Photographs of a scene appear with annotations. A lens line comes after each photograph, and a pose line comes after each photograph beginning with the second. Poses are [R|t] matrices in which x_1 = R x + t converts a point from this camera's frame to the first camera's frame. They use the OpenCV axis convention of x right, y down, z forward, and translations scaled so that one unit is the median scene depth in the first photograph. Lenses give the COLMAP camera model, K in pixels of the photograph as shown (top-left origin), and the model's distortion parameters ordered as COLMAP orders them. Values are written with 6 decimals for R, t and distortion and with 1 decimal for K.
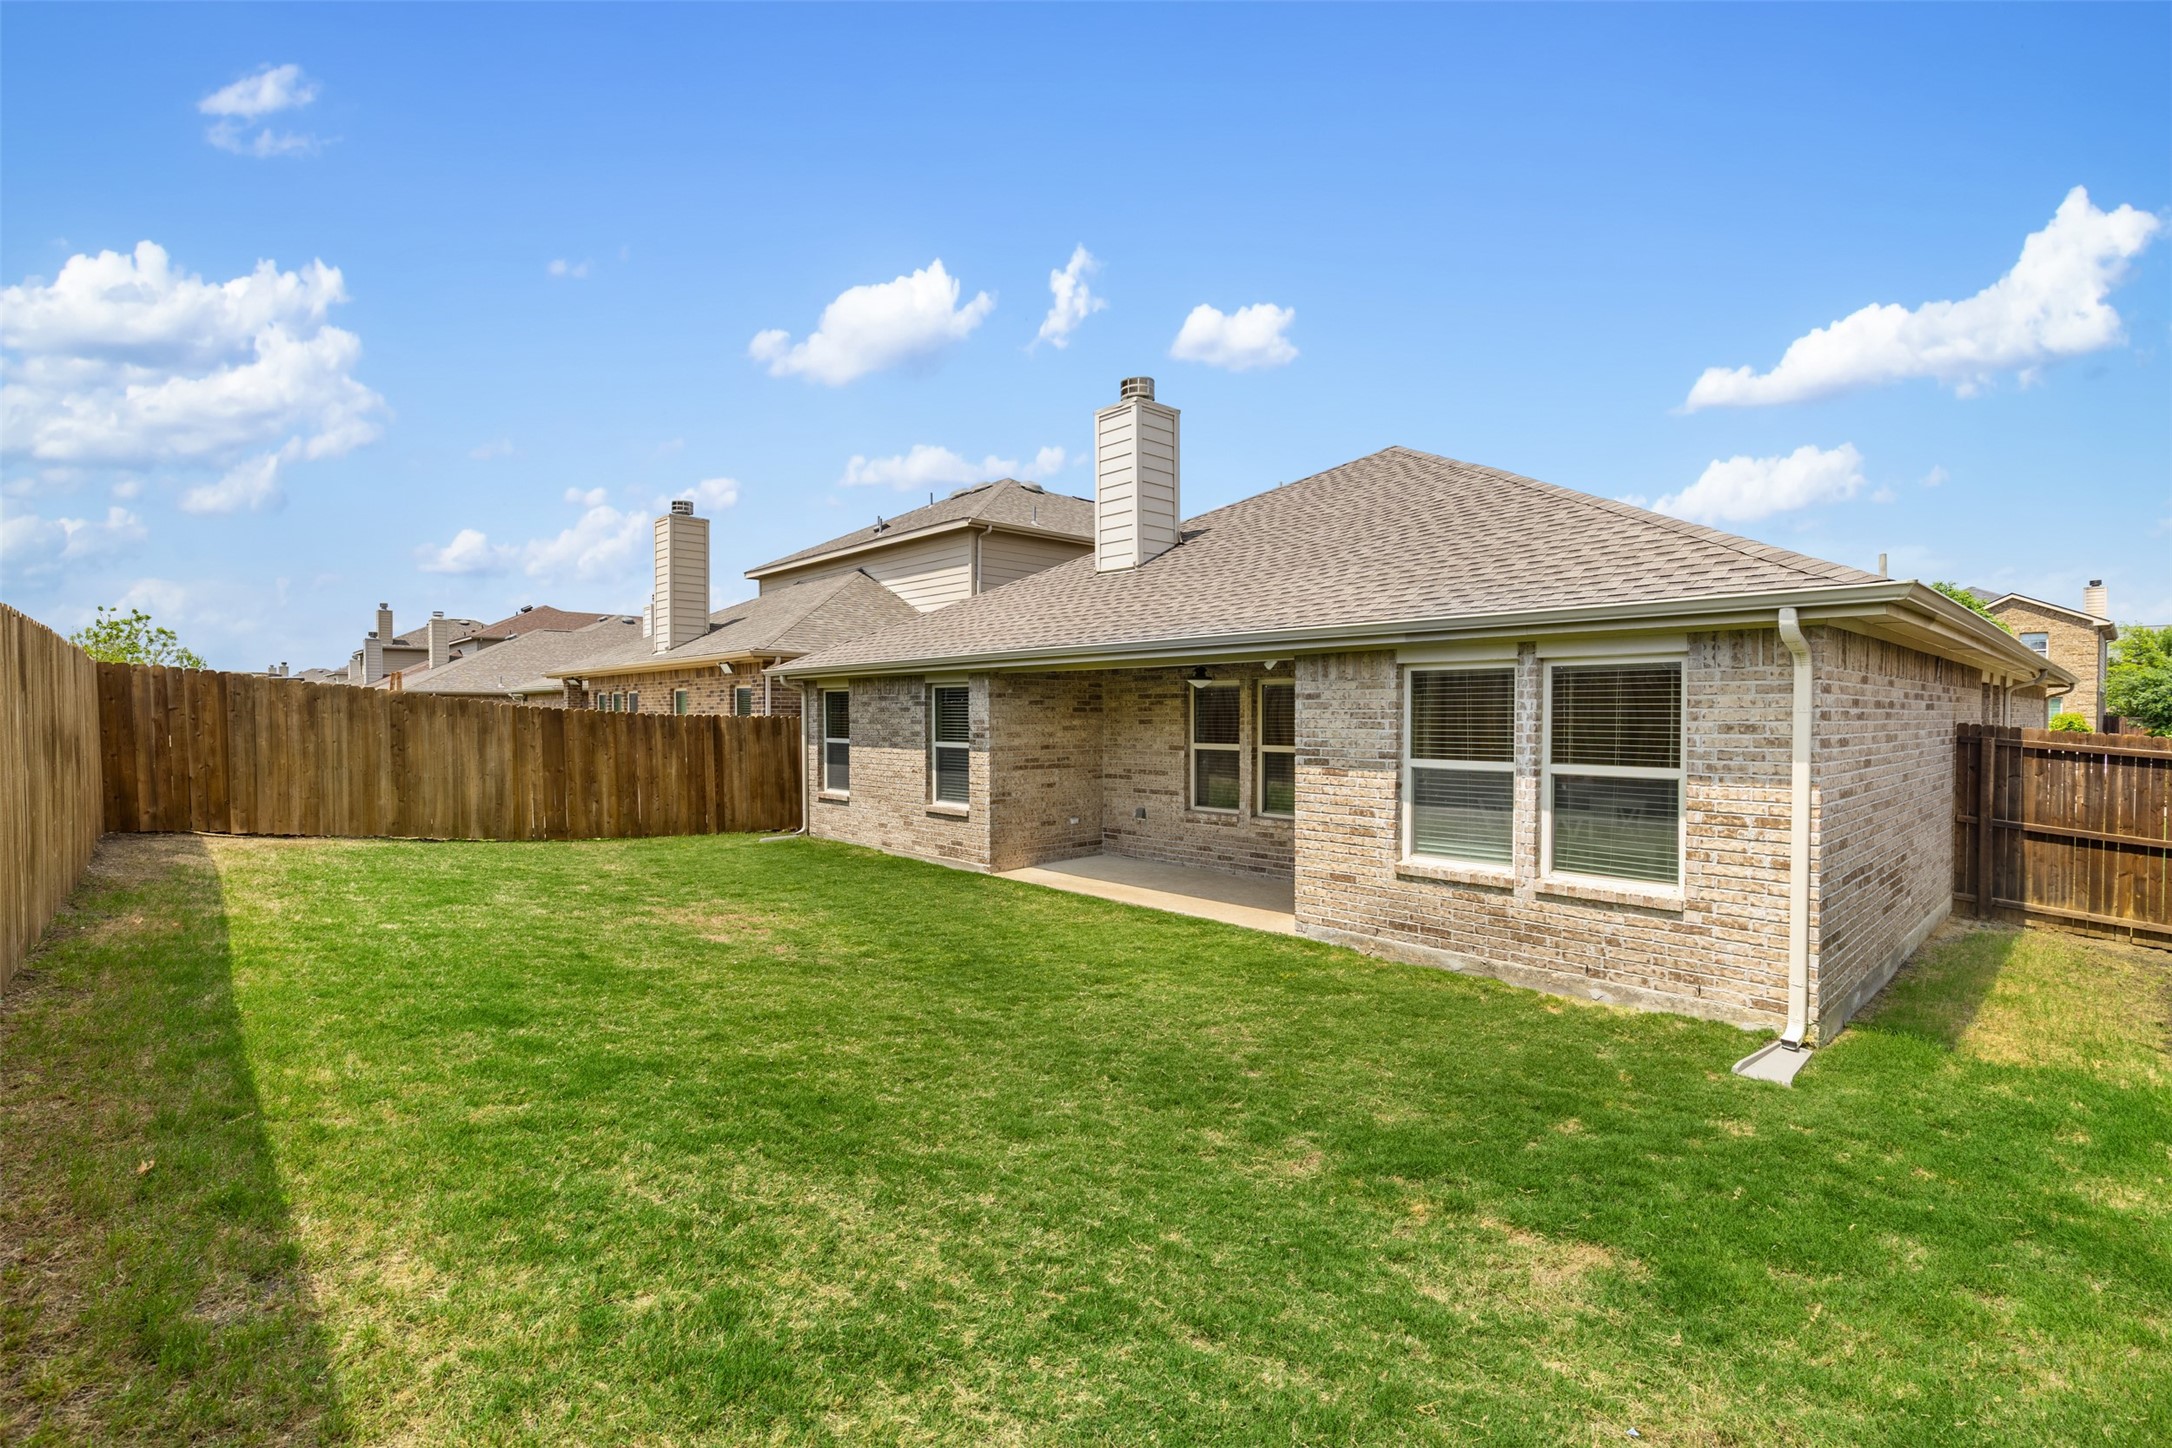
lens RADIAL K [[982.4, 0, 1082.1], [0, 982.4, 723.6], [0, 0, 1]] dist [0.005796, -0.001593]
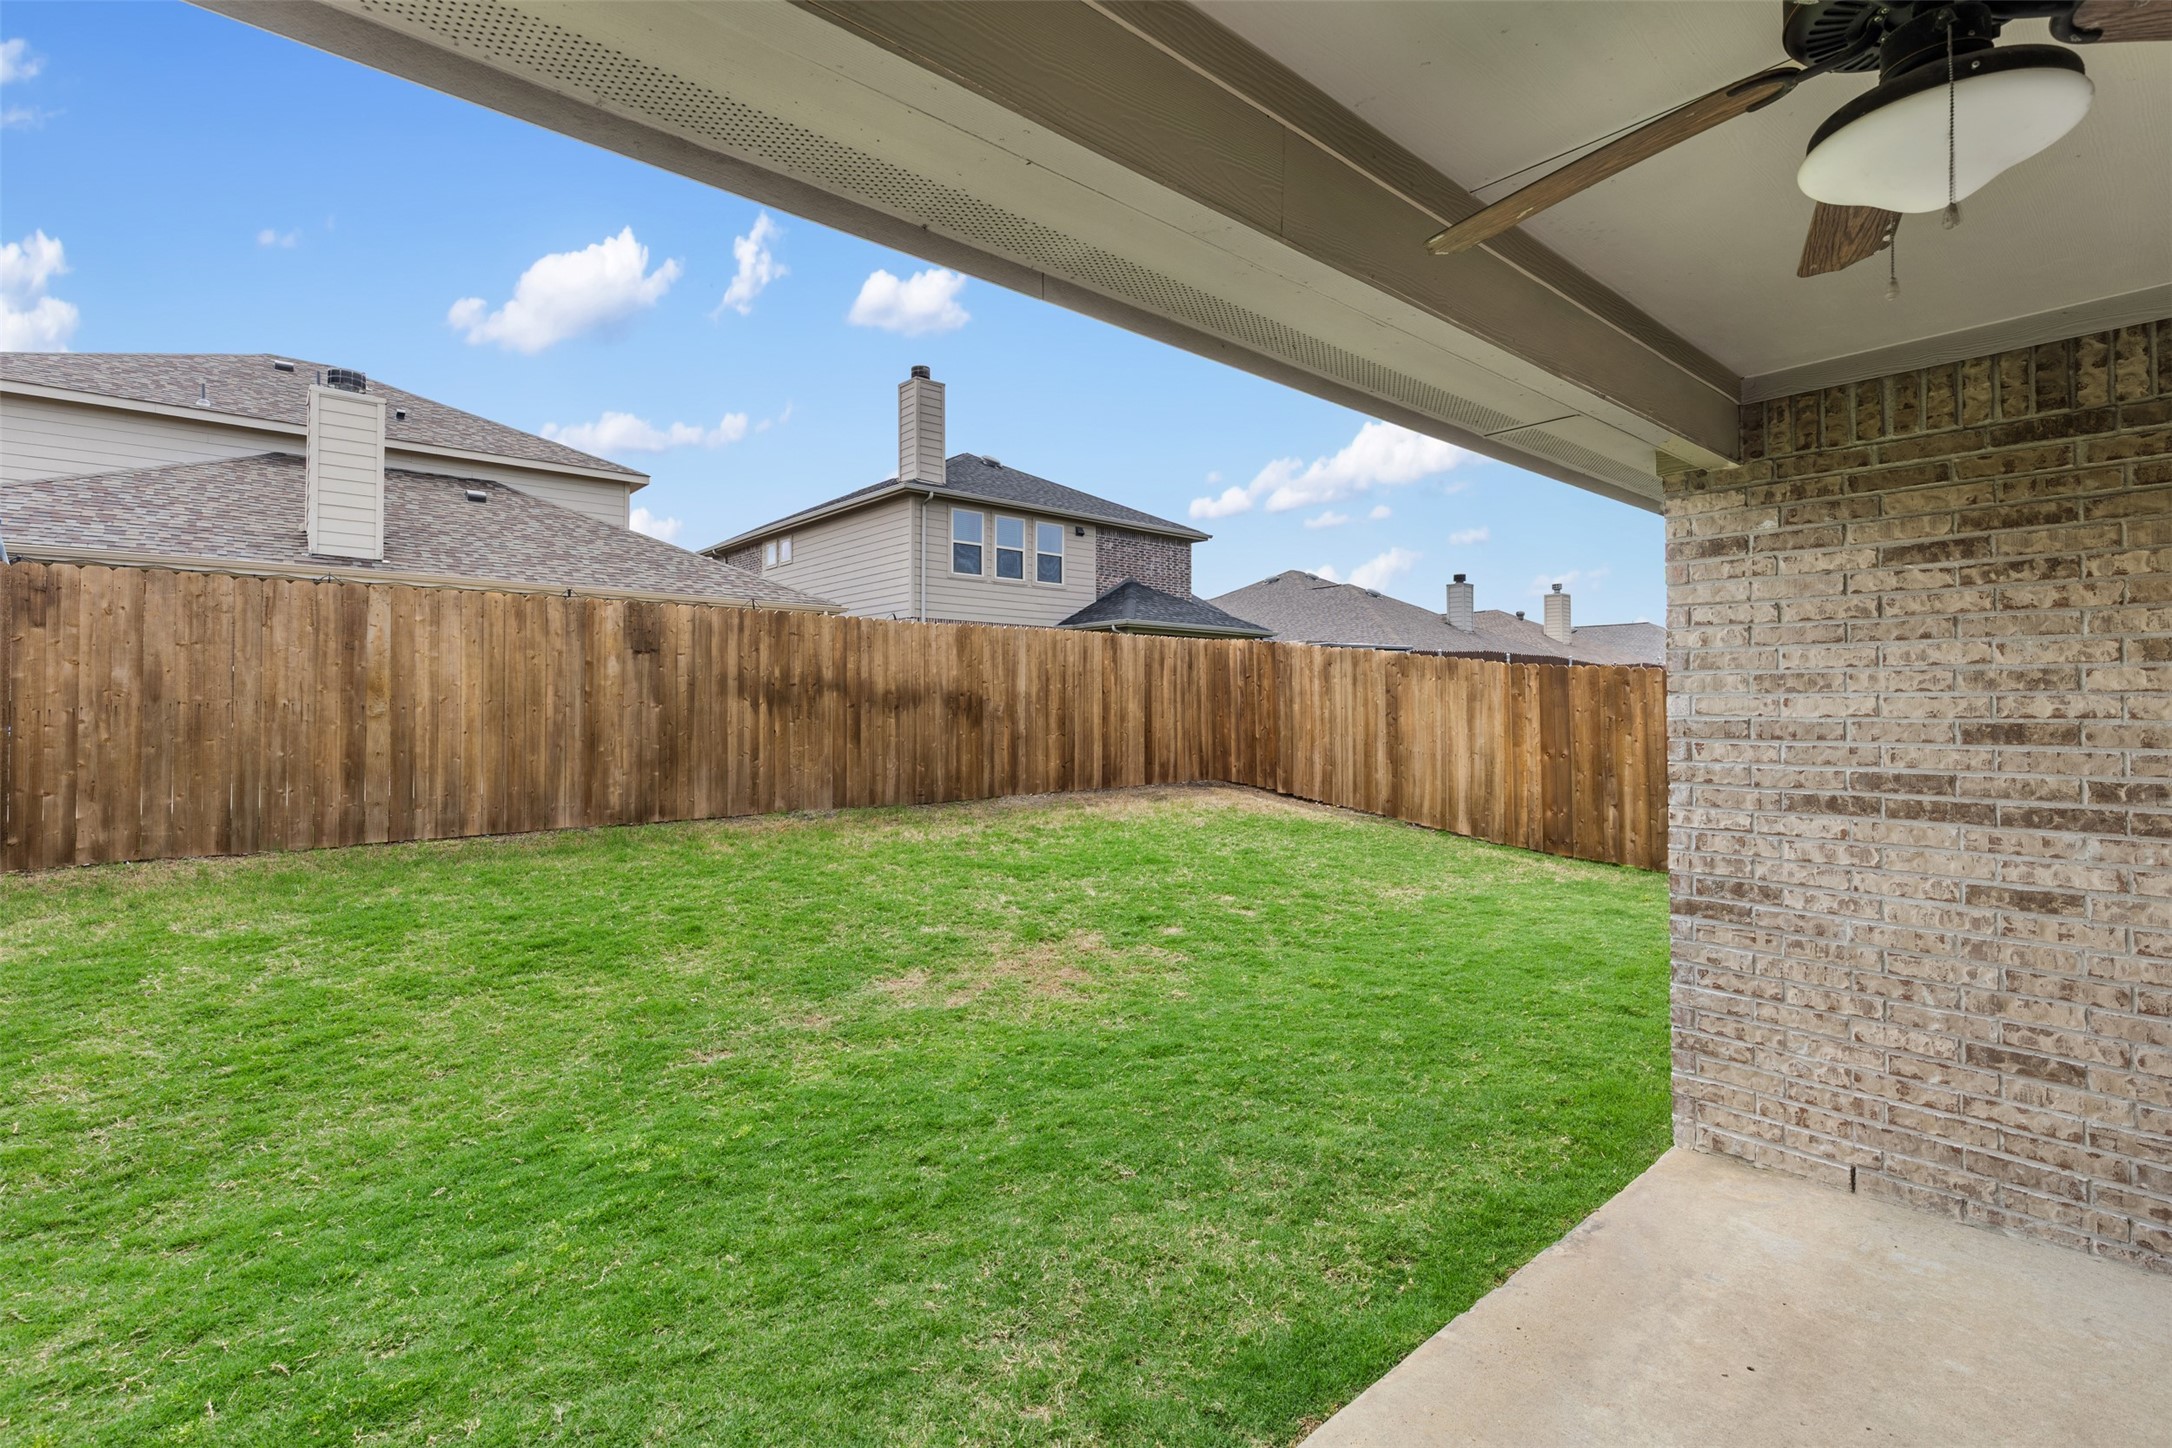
lens RADIAL K [[982.4, 0, 1085.6], [0, 982.4, 704.0], [0, 0, 1]] dist [0.005796, -0.001593]
pose [[-0.021339, -0.002216, -0.999770, 0.195312], [-0.011002, 0.999938, -0.001982, 0.018881], [0.999712, 0.010957, -0.021362, 0.757400]]
